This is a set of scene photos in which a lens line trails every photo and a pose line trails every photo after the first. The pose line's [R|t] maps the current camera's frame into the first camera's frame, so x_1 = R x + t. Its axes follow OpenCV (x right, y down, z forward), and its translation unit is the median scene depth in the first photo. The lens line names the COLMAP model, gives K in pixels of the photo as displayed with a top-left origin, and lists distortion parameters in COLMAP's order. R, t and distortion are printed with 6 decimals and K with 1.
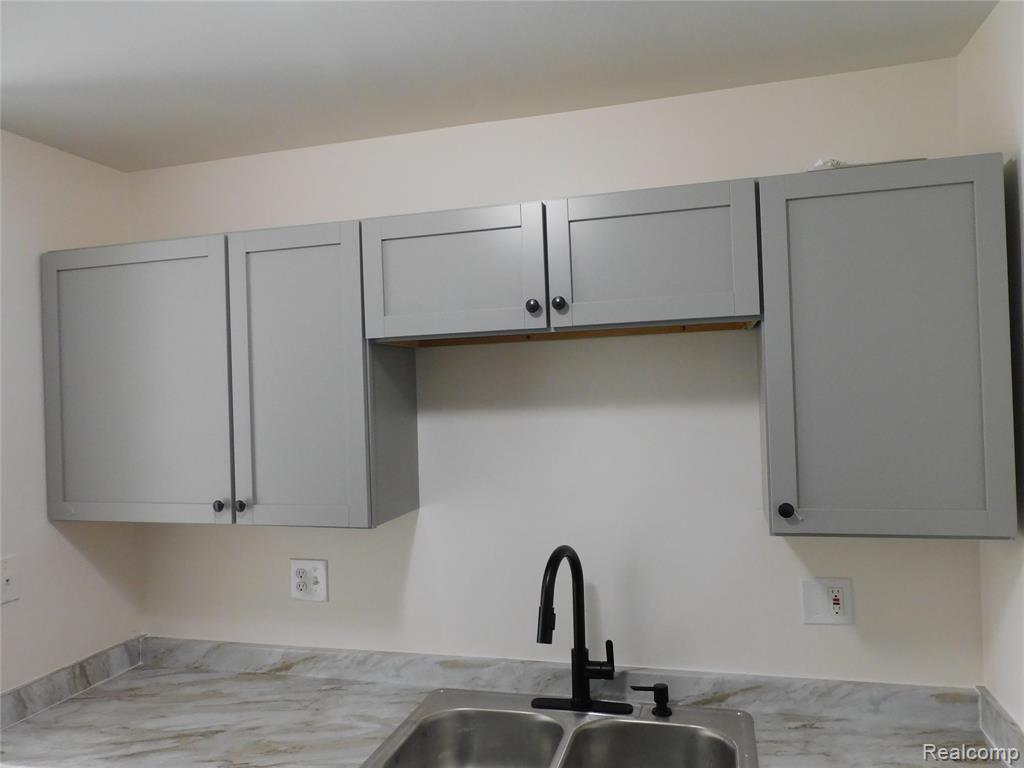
lens RADIAL K [[724.2, 0, 511.5], [0, 724.2, 380.9], [0, 0, 1]] dist [0.004533, 0.003345]
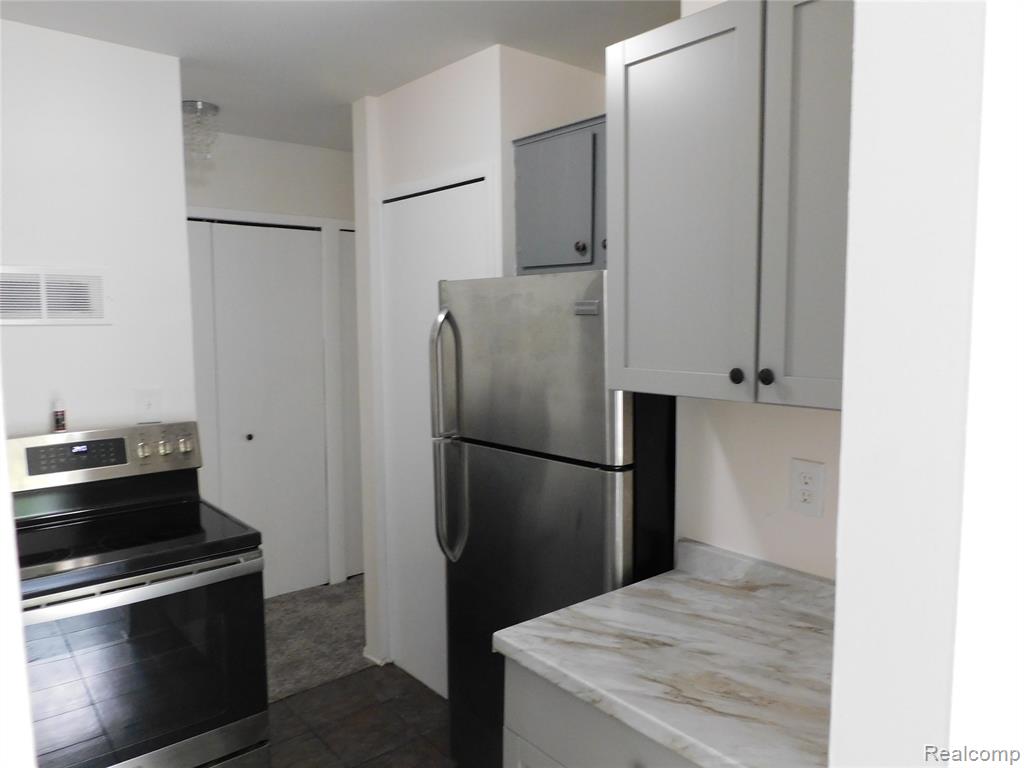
lens RADIAL K [[724.2, 0, 515.3], [0, 724.2, 384.2], [0, 0, 1]] dist [0.004533, 0.003345]
pose [[0.827740, 0.096905, -0.552680, -0.119557], [-0.020826, 0.989601, 0.142323, 0.081129], [0.560725, -0.106297, 0.821151, 0.263585]]
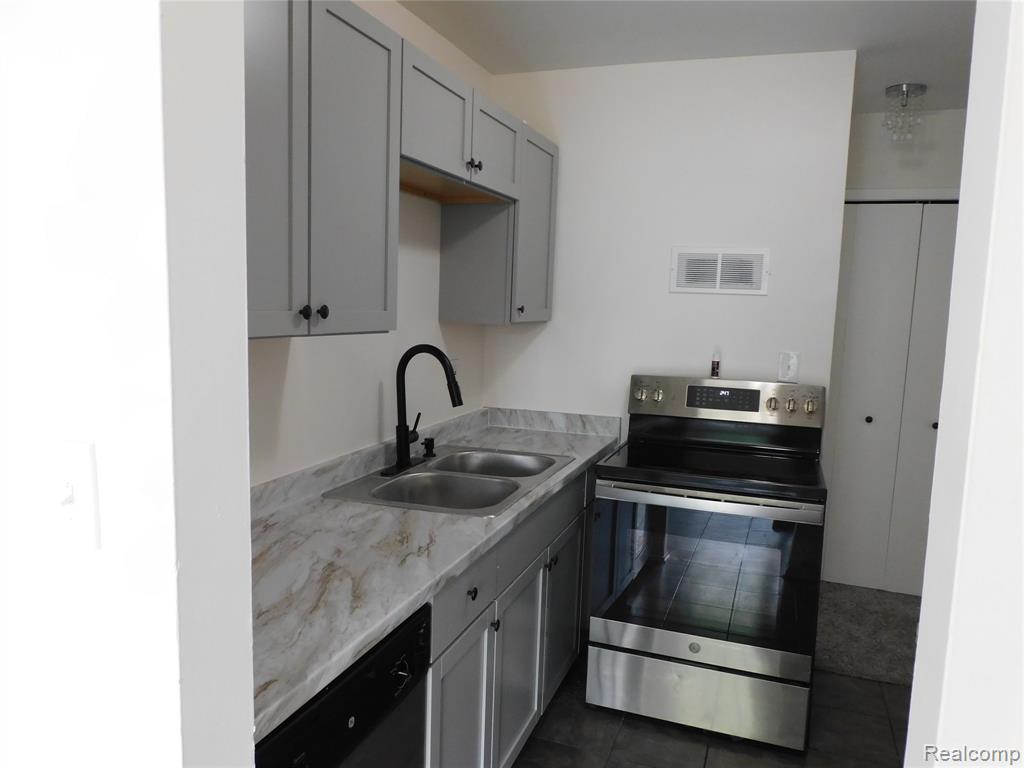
lens RADIAL K [[724.2, 0, 514.5], [0, 724.2, 386.7], [0, 0, 1]] dist [0.004533, 0.003345]
pose [[0.076408, -0.070221, 0.994601, -1.171765], [-0.032673, 0.996805, 0.072887, 0.203677], [-0.996541, -0.038065, 0.073870, 0.711808]]
